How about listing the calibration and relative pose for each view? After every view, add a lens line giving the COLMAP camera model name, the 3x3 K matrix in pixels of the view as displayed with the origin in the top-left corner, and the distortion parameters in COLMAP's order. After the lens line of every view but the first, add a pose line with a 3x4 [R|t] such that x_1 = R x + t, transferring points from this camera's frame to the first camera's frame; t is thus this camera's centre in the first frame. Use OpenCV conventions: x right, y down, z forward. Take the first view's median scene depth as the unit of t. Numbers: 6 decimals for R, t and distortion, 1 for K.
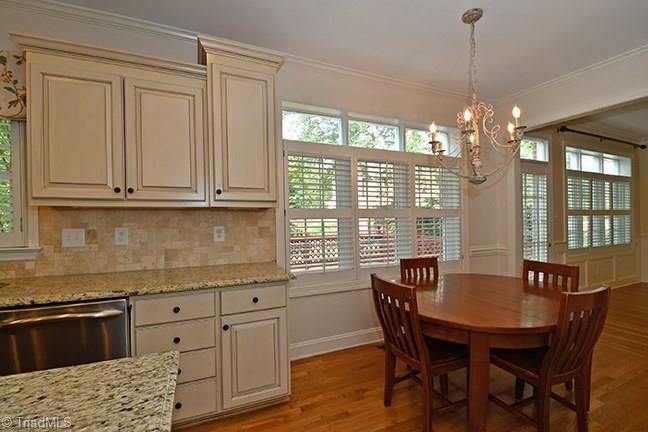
lens RADIAL K [[284.5, 0, 320.6], [0, 284.5, 215.1], [0, 0, 1]] dist [-0.000022, -0.001729]
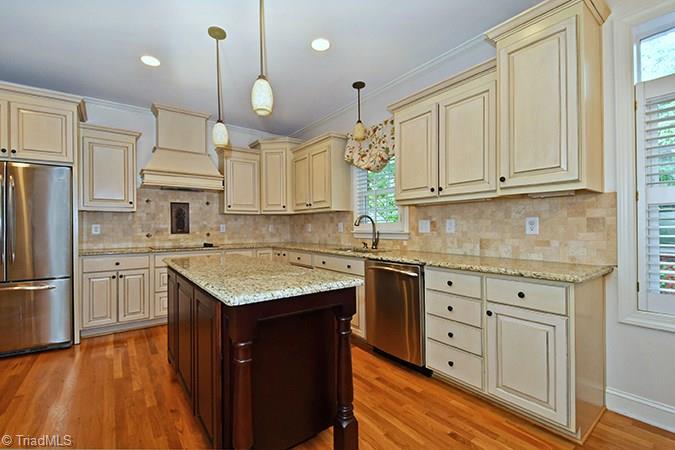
lens RADIAL K [[296.4, 0, 333.3], [0, 296.4, 228.0], [0, 0, 1]] dist [-0.000022, -0.001729]
pose [[0.238073, 0.008263, -0.971212, 0.482045], [0.012844, 0.999850, 0.011655, 0.063368], [0.971162, -0.015249, 0.237931, 0.187259]]
